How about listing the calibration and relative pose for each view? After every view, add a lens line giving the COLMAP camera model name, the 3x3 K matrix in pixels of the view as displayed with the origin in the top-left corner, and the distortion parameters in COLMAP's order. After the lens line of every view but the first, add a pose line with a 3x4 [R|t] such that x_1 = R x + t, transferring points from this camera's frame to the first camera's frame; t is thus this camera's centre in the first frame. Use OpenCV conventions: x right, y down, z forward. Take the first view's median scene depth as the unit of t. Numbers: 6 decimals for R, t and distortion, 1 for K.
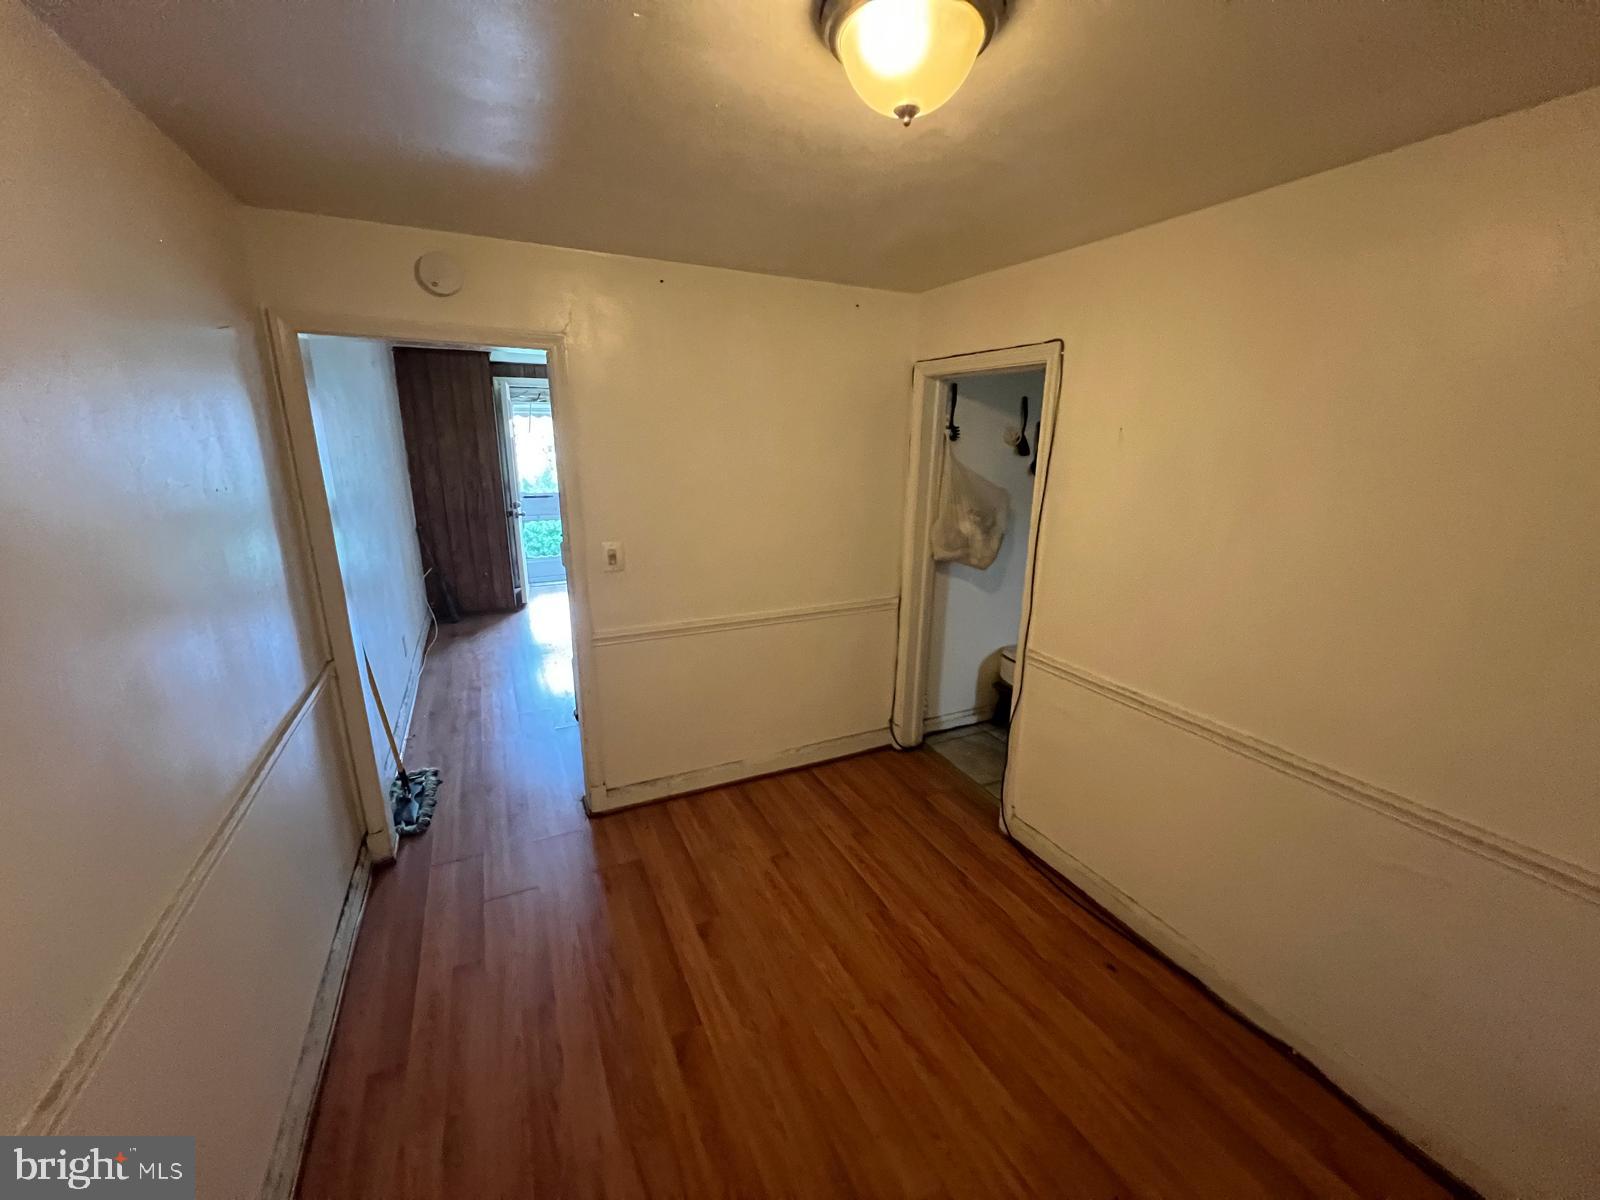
lens RADIAL K [[632.9, 0, 802.5], [0, 632.9, 604.6], [0, 0, 1]] dist [-0.000215, 0.000108]
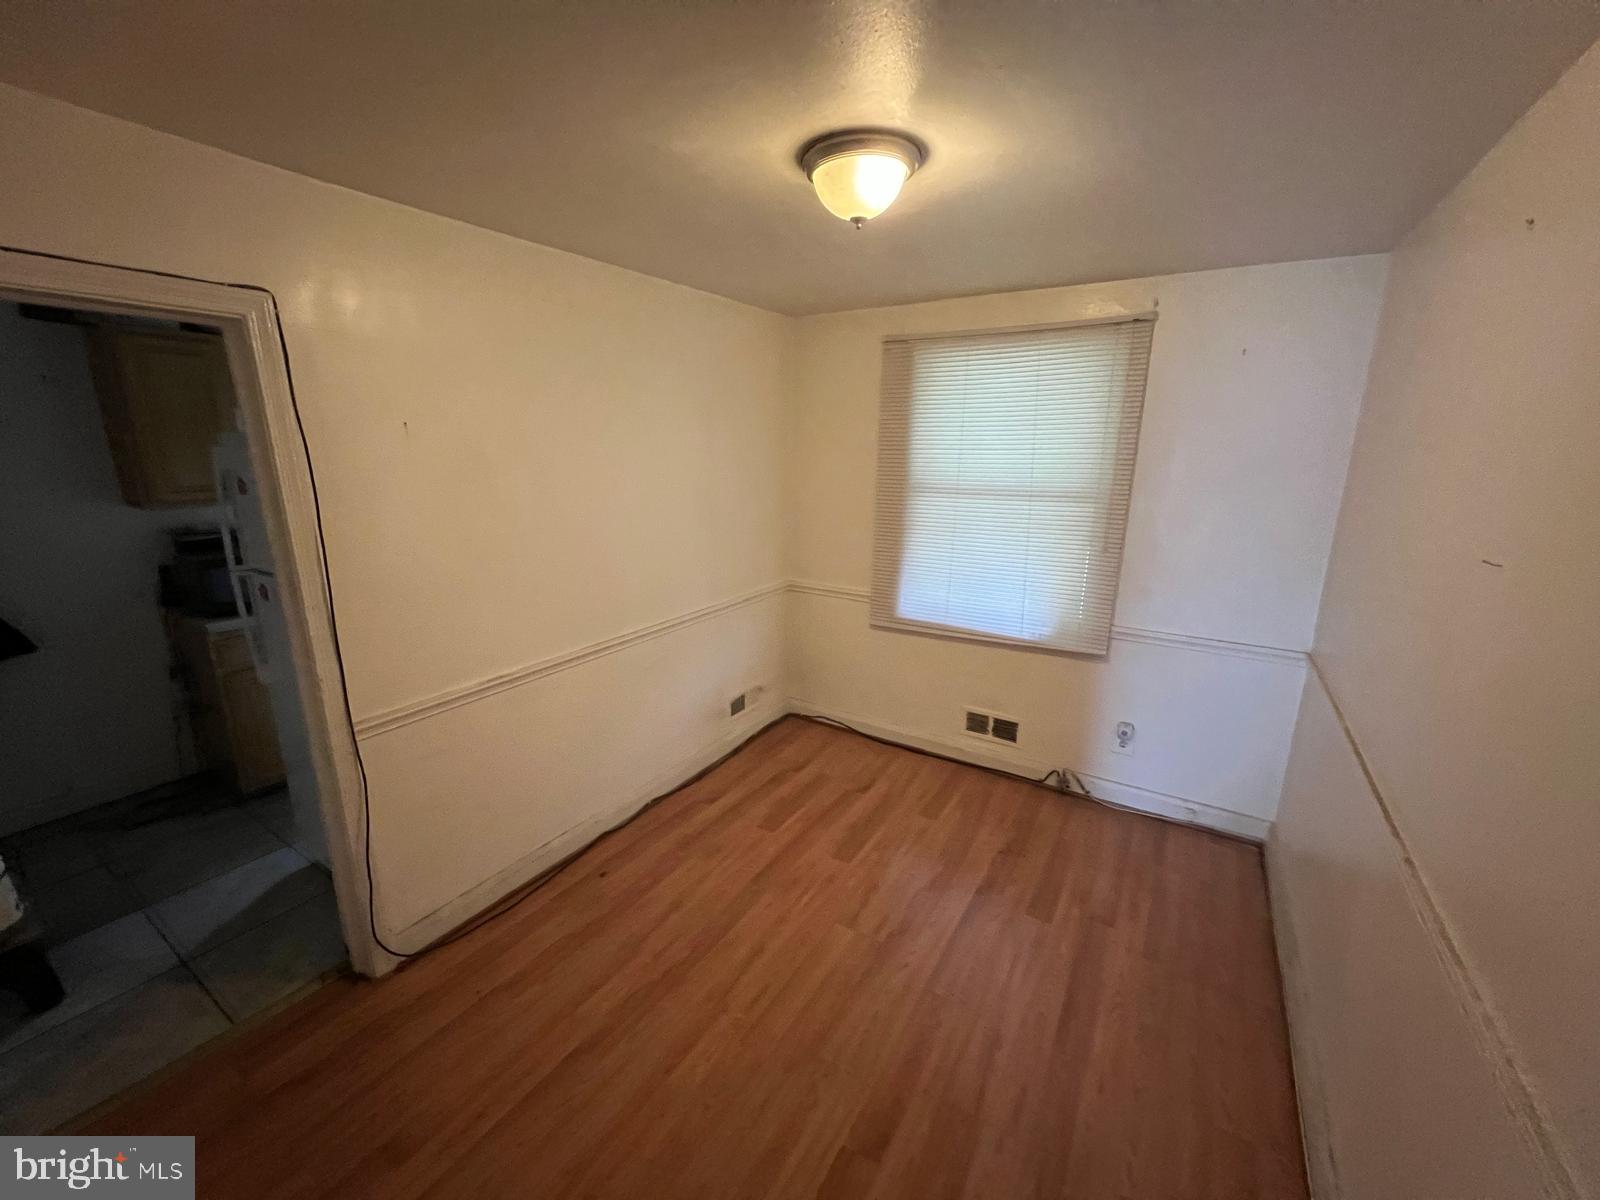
lens RADIAL K [[632.9, 0, 800.8], [0, 632.9, 598.9], [0, 0, 1]] dist [-0.000215, 0.000108]
pose [[-0.527976, -0.223643, 0.819284, -0.567773], [0.204928, 0.902647, 0.378462, -0.271984], [-0.824164, 0.367713, -0.430745, 0.995733]]
